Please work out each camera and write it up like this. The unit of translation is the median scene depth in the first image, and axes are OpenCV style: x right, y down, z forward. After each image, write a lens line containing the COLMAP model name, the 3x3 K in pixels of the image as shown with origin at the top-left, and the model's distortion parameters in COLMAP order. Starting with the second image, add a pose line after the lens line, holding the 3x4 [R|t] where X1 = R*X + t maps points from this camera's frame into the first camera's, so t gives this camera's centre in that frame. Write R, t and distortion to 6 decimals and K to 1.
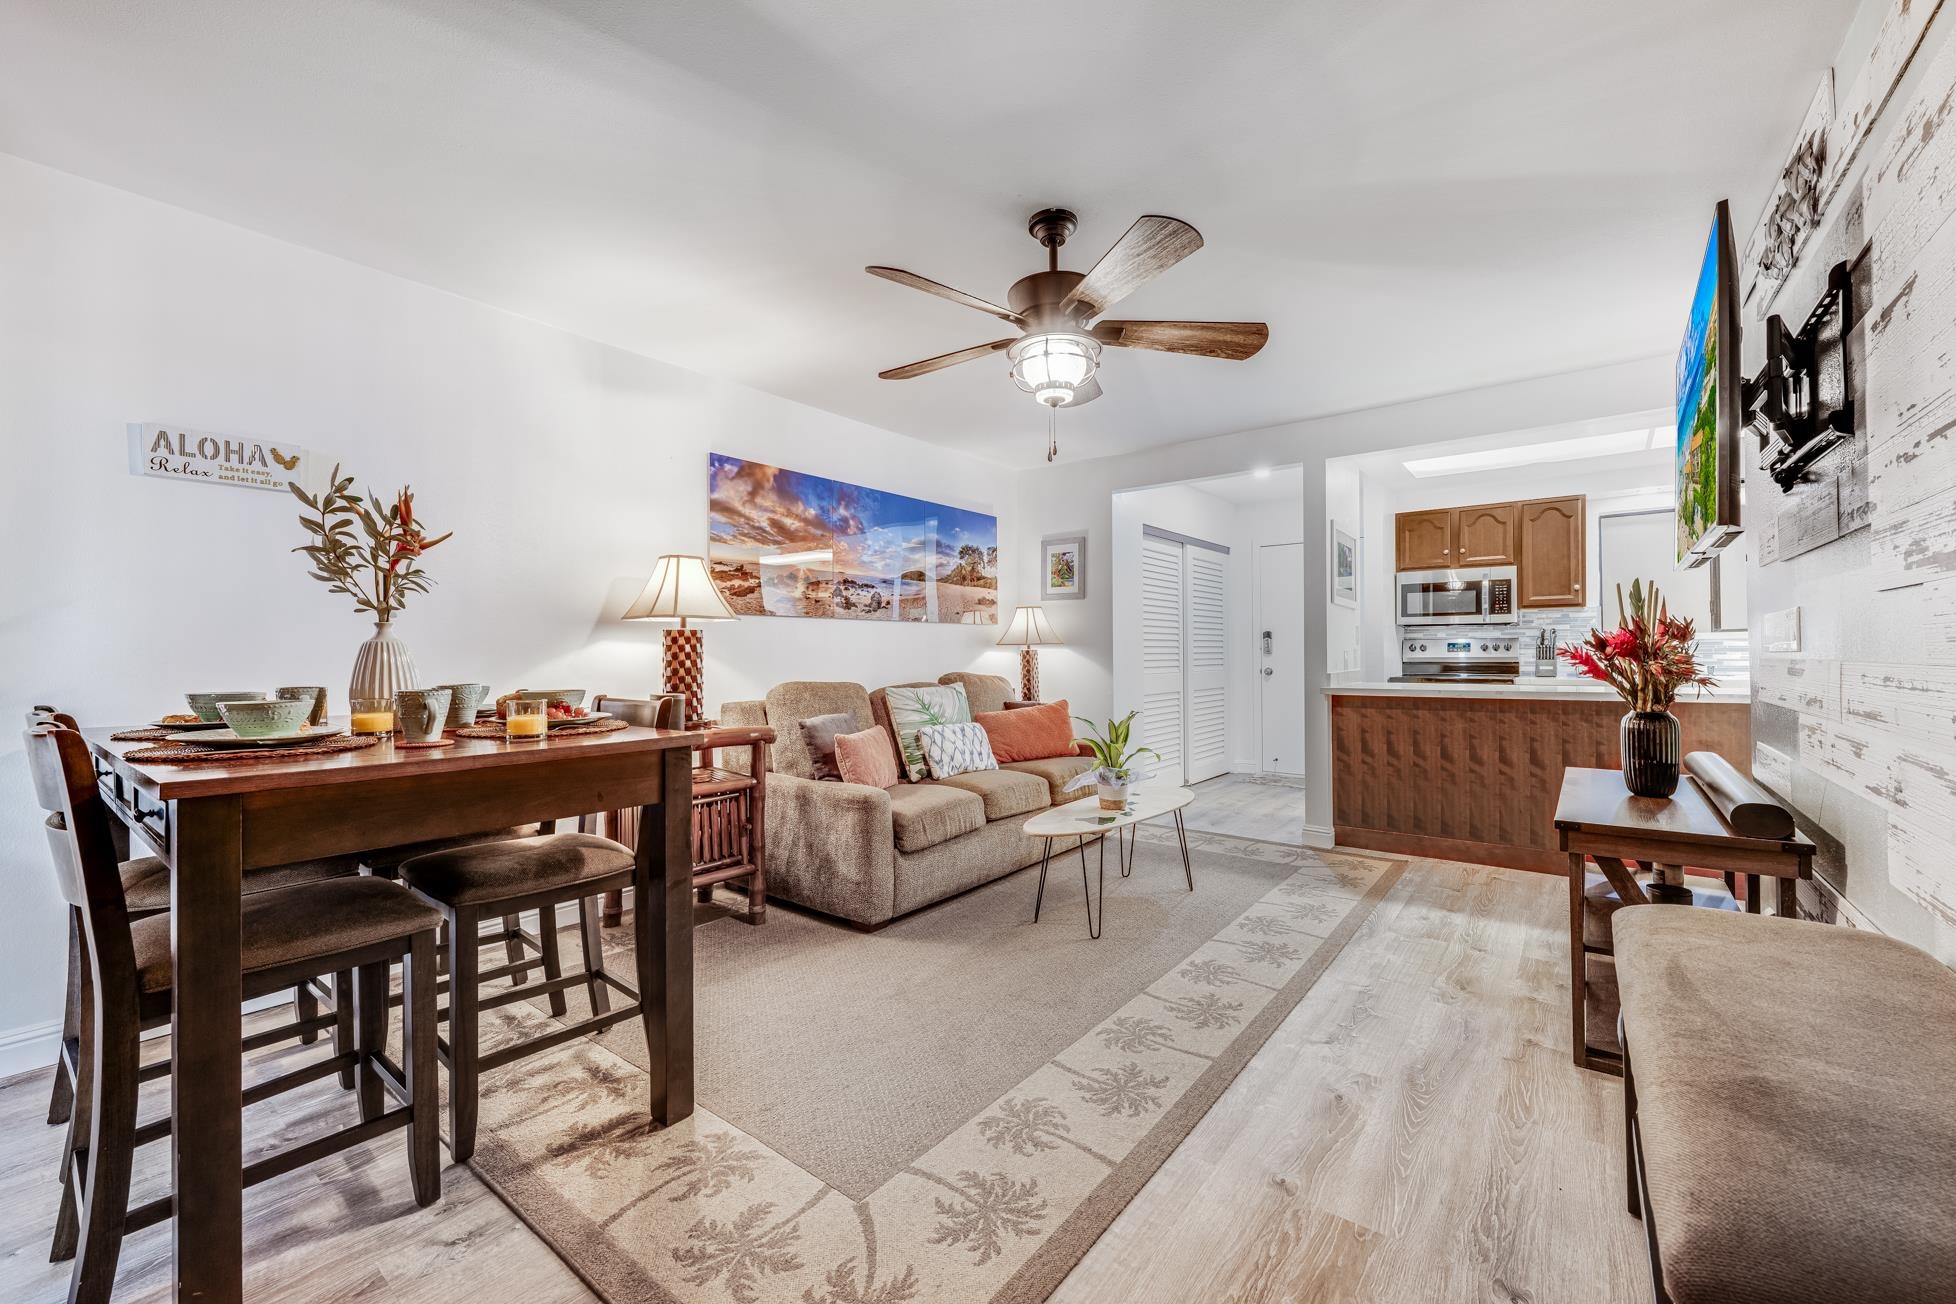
lens RADIAL K [[779.2, 0, 969.8], [0, 779.2, 652.5], [0, 0, 1]] dist [0.000282, -0.000191]
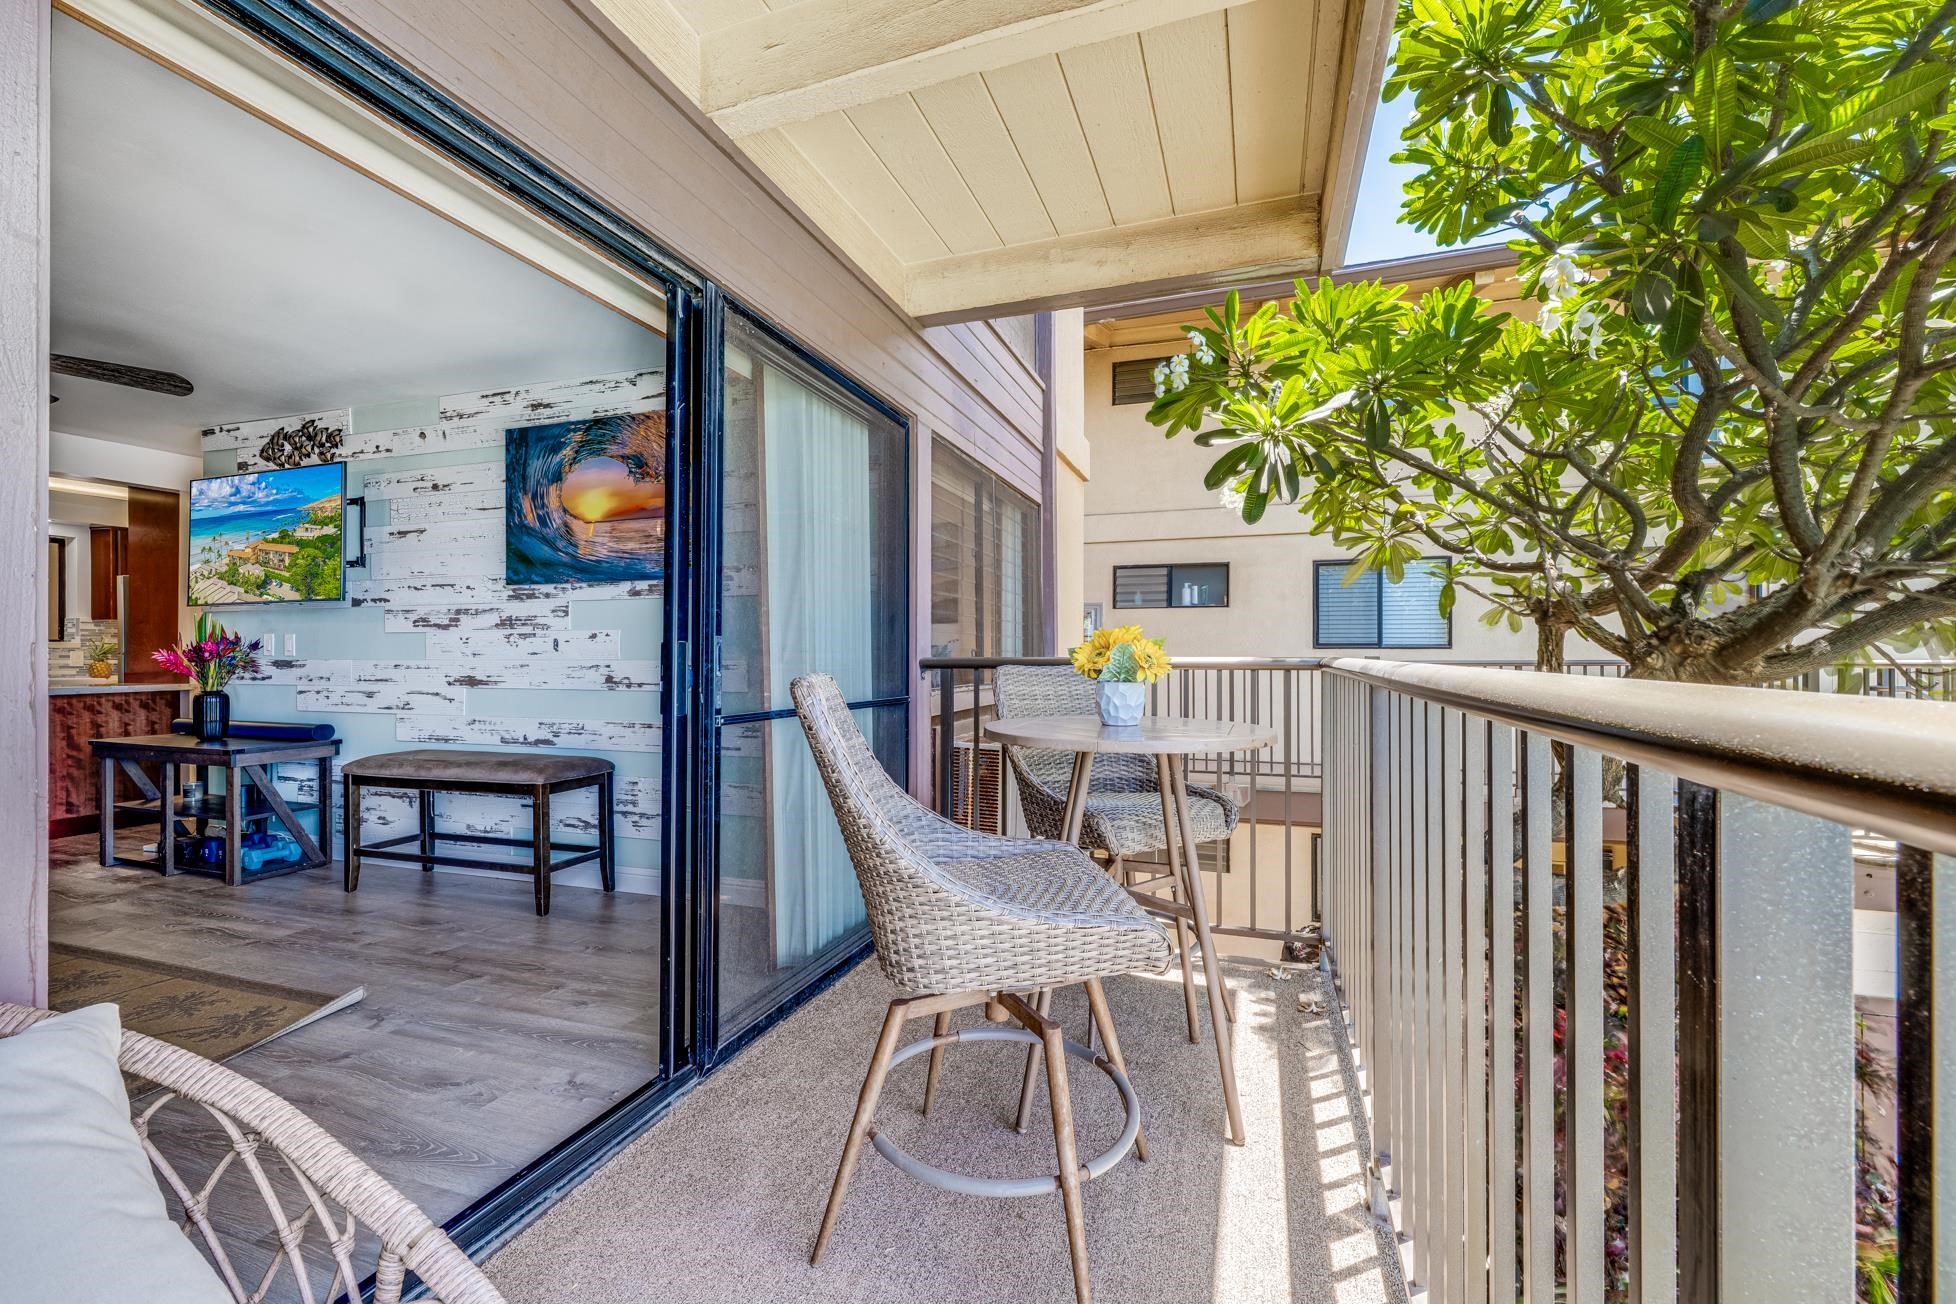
lens RADIAL K [[797.1, 0, 978.0], [0, 797.1, 652.0], [0, 0, 1]] dist [0.003032, 0.000430]
pose [[-0.339167, 0.017589, 0.940562, -0.799257], [-0.001326, 0.999815, -0.019175, 0.014356], [-0.940725, -0.007751, -0.339081, 0.014991]]
